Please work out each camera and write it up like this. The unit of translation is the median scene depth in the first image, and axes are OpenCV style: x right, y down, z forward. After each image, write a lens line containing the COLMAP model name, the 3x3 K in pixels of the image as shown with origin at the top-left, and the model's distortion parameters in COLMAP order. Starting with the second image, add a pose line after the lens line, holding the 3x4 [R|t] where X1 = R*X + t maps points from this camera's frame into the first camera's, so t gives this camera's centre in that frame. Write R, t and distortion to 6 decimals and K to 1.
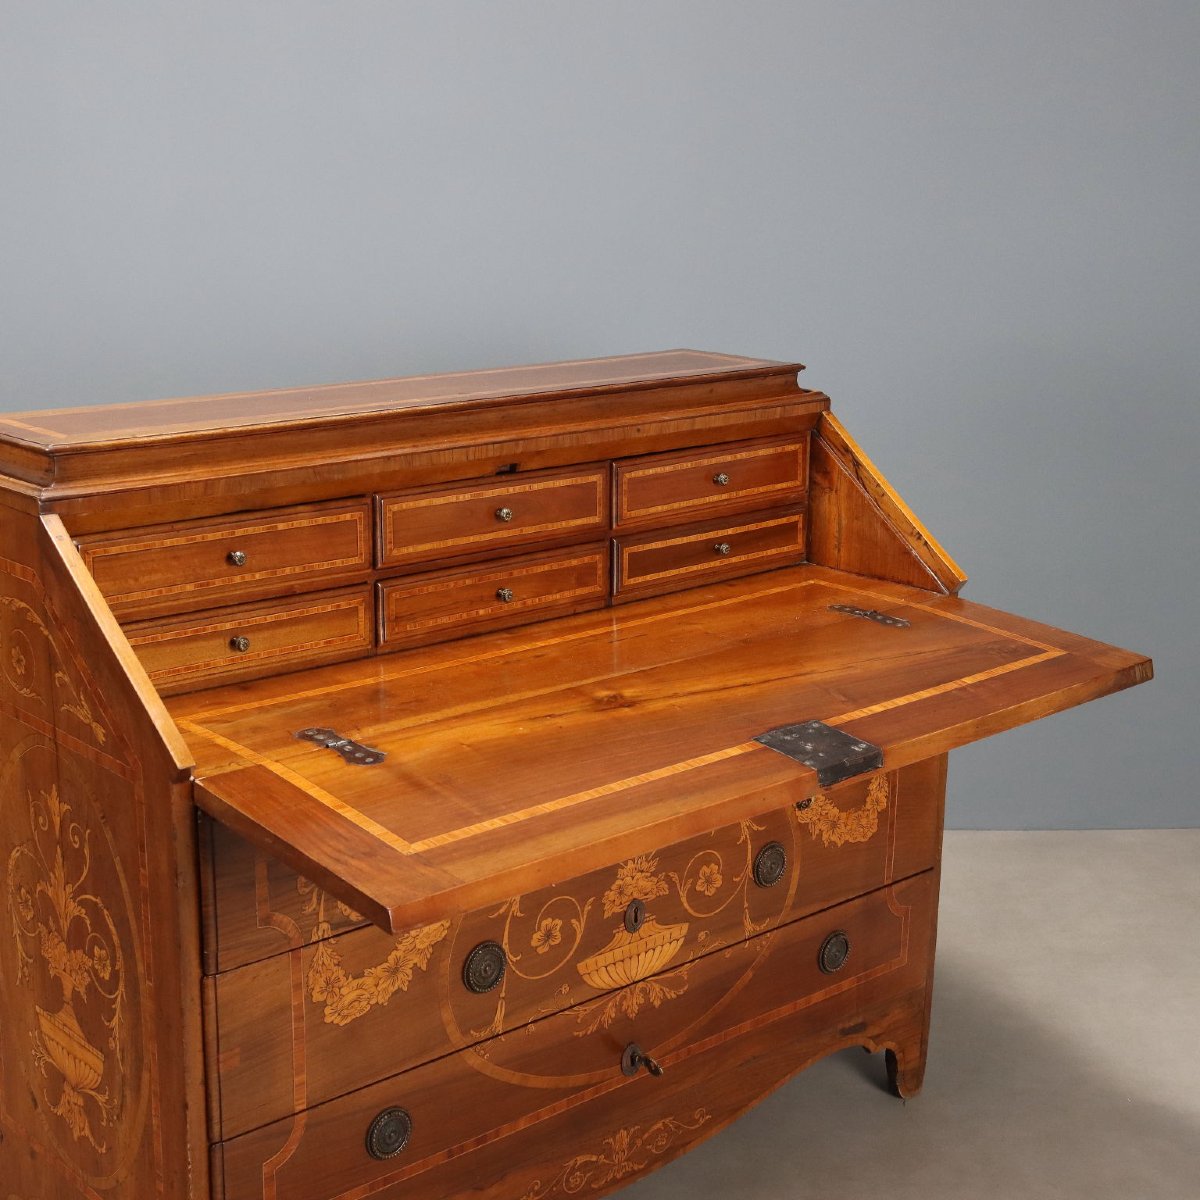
lens RADIAL K [[1889.4, 0, 600.4], [0, 1889.4, 601.0], [0, 0, 1]] dist [-0.009826, 0.000000]
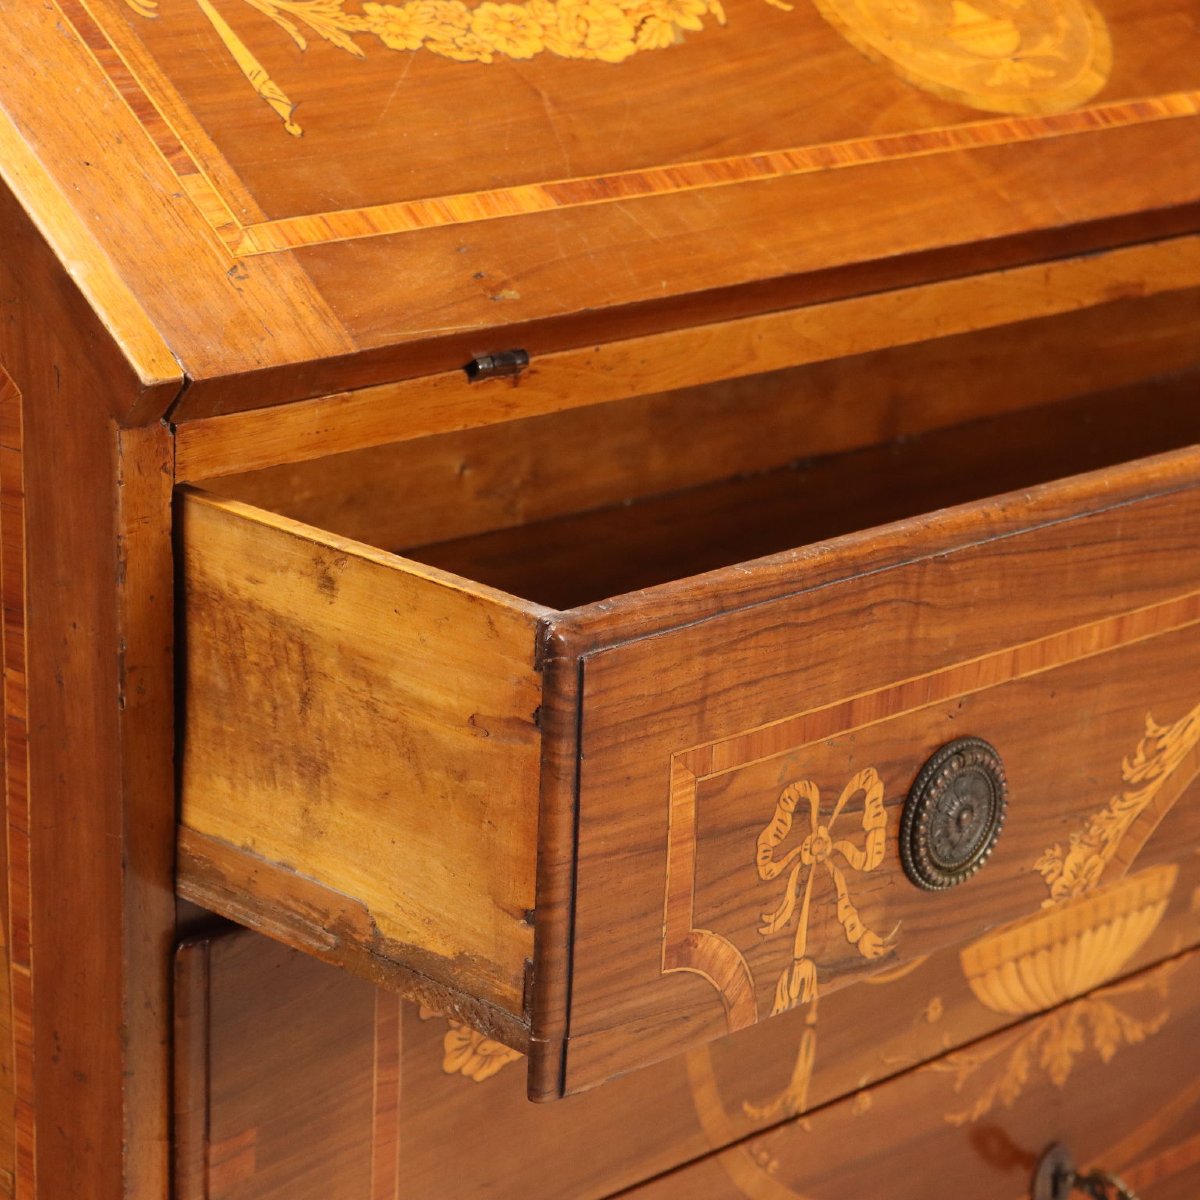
lens RADIAL K [[3460.6, 0, 598.4], [0, 3460.6, 602.4], [0, 0, 1]] dist [0.030339, 0.000000]
pose [[0.997508, -0.002697, 0.070500, -0.146248], [0.000129, 0.999337, 0.036406, 0.086605], [-0.070552, -0.036306, 0.996847, 0.240912]]
